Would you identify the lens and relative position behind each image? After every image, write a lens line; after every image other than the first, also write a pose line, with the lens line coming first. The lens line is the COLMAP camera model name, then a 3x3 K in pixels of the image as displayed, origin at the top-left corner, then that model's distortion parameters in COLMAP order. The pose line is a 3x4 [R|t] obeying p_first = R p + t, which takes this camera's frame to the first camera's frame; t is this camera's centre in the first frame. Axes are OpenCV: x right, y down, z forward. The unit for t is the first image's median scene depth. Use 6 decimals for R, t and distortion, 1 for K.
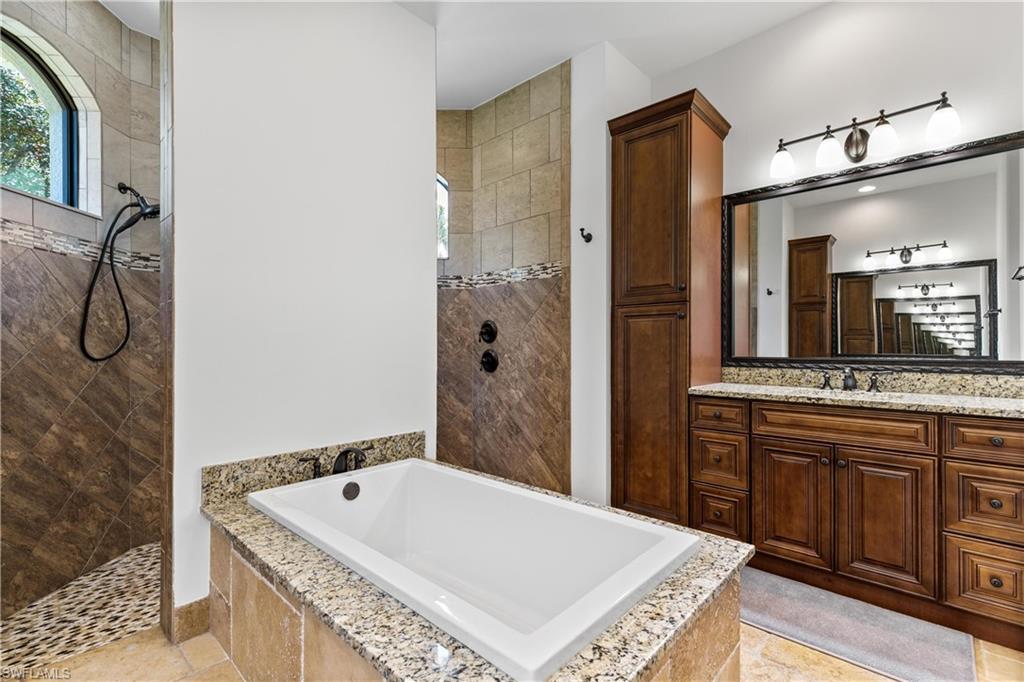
lens RADIAL K [[461.2, 0, 510.6], [0, 461.2, 342.8], [0, 0, 1]] dist [0.008712, -0.002481]
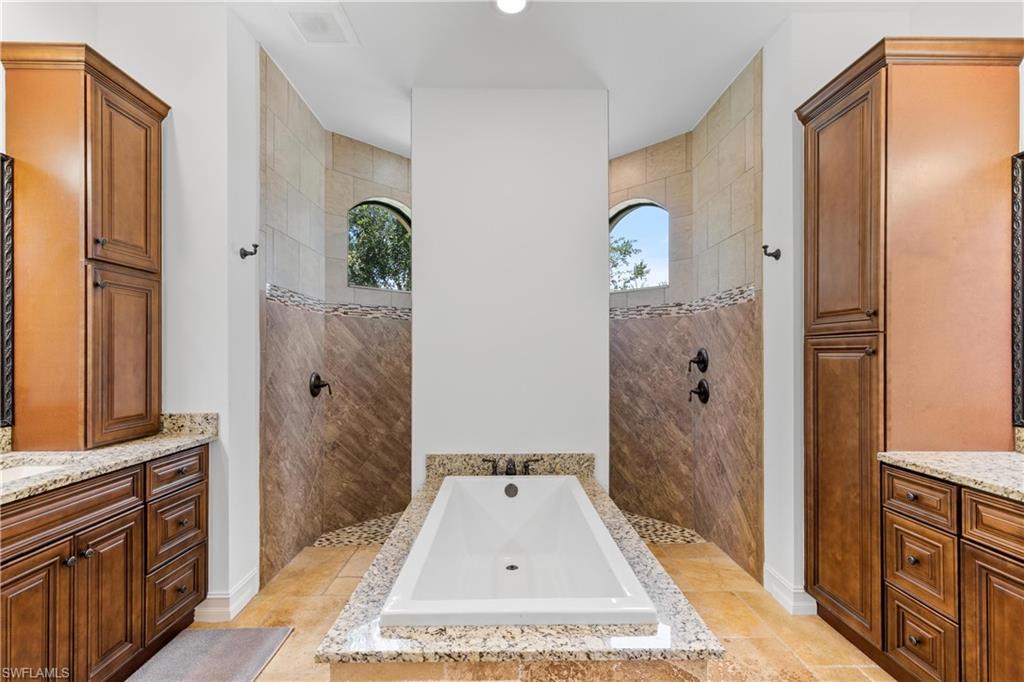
lens RADIAL K [[461.2, 0, 508.9], [0, 461.2, 348.2], [0, 0, 1]] dist [0.008712, -0.002481]
pose [[0.688822, -0.008671, -0.724879, 0.465921], [0.005835, 0.999962, -0.006417, -0.057624], [0.724907, 0.000190, 0.688847, 0.070639]]
